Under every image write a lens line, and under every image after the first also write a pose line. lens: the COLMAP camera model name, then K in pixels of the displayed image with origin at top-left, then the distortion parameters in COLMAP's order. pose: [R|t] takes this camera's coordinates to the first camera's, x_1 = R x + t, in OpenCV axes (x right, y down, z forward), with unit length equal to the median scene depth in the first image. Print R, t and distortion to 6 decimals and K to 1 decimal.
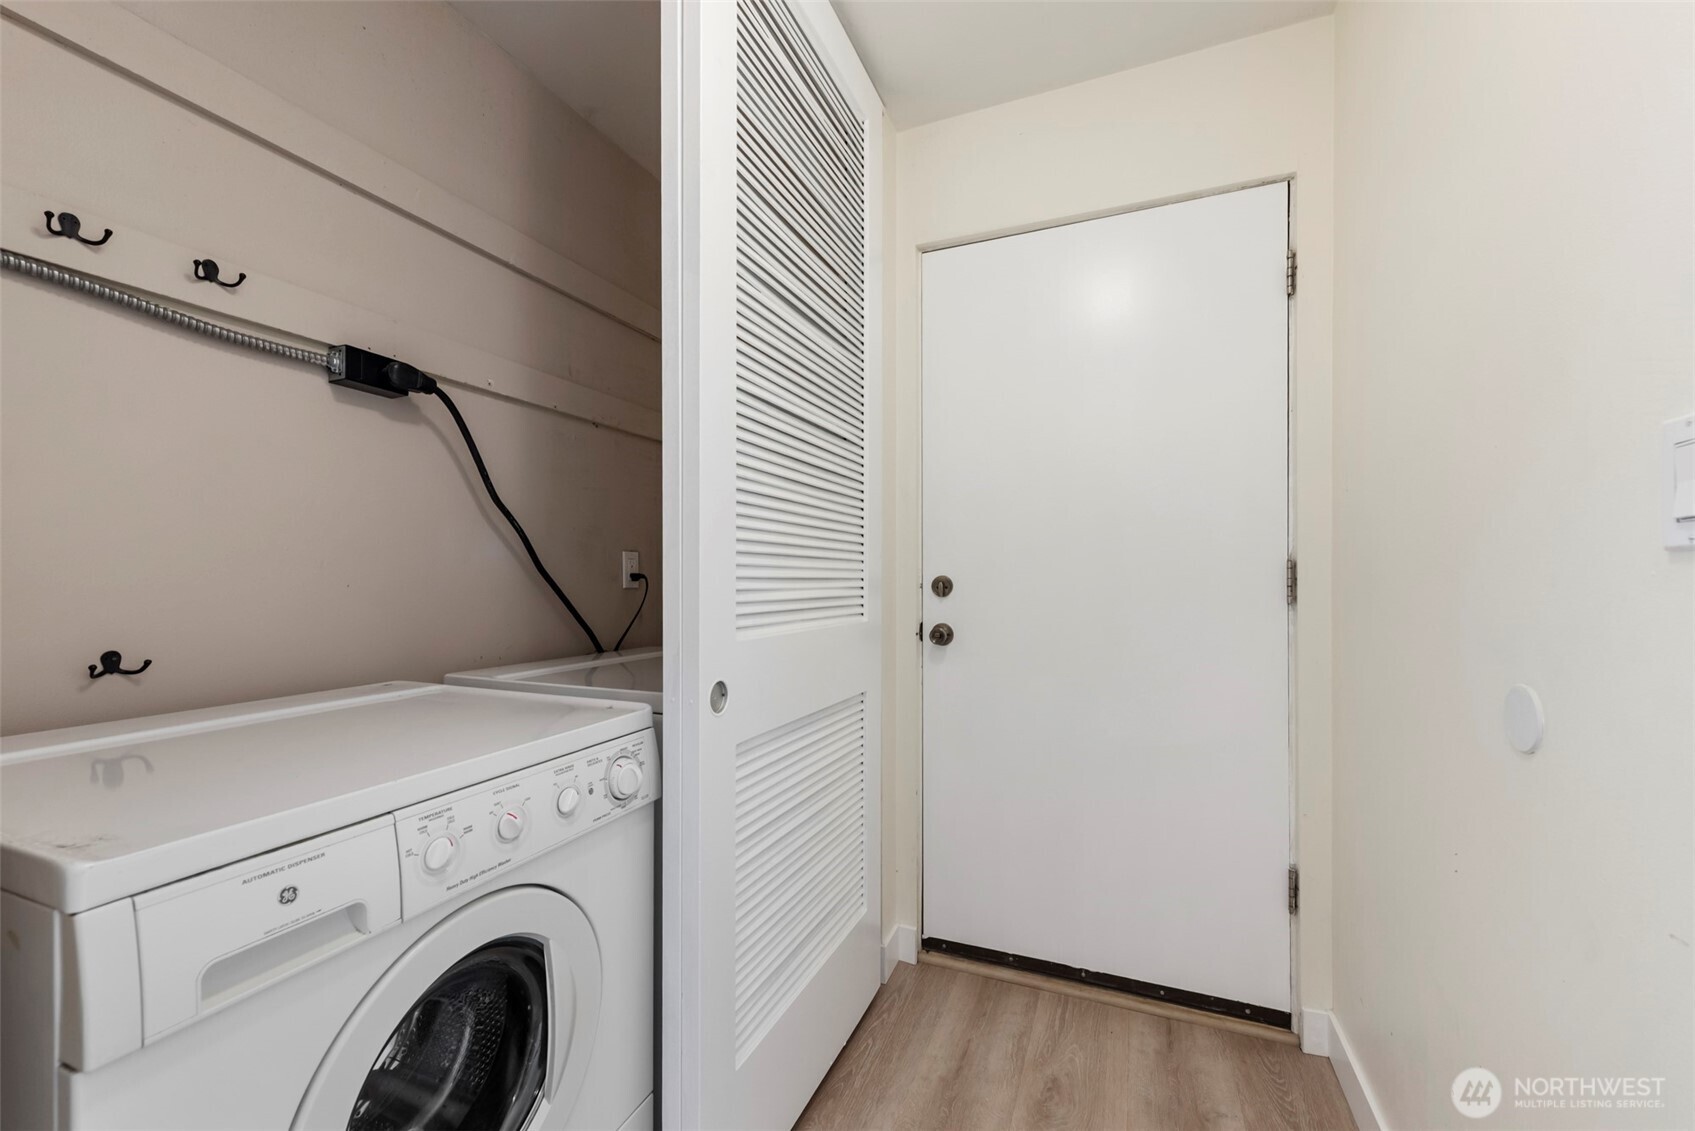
lens RADIAL K [[689.1, 0, 845.9], [0, 689.1, 569.9], [0, 0, 1]] dist [0.030905, 0.000562]
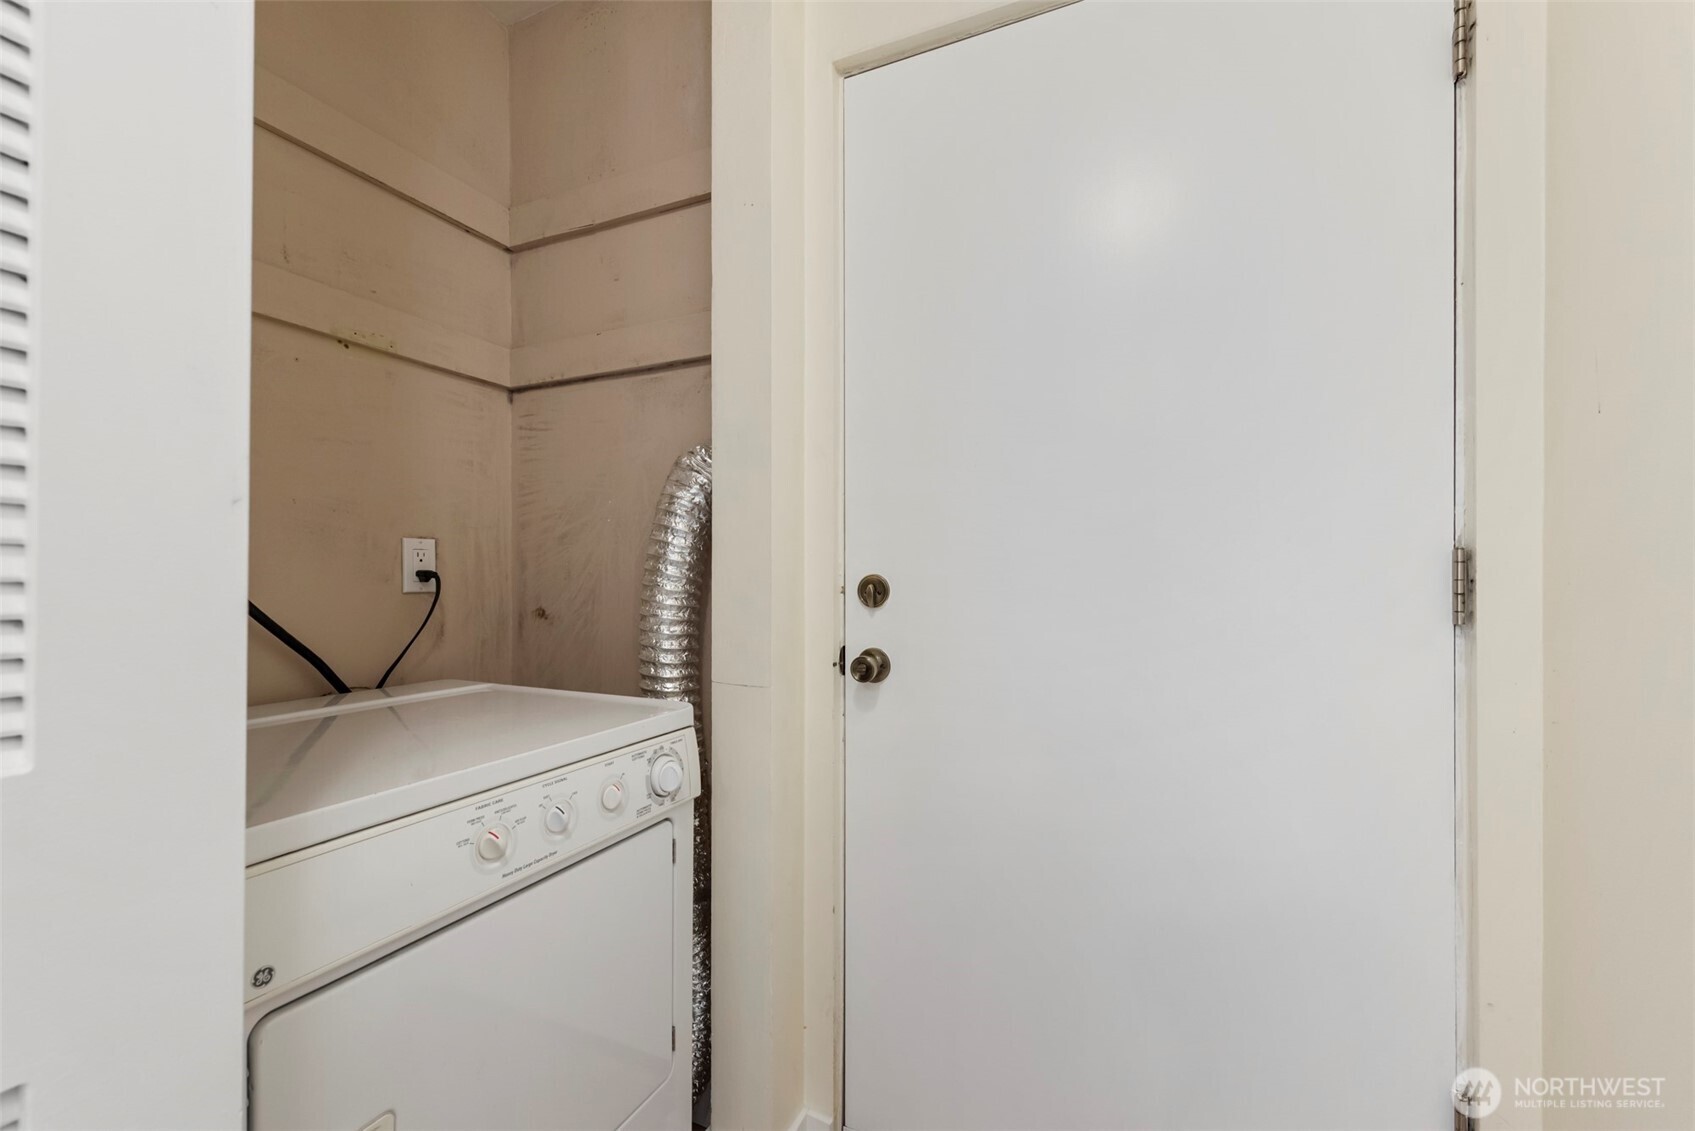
lens RADIAL K [[689.1, 0, 857.3], [0, 689.1, 566.2], [0, 0, 1]] dist [0.030905, 0.000562]
pose [[0.999104, 0.000172, -0.042322, 0.151631], [-0.000317, 0.999994, -0.003414, 0.002794], [0.042321, 0.003425, 0.999098, 0.354682]]
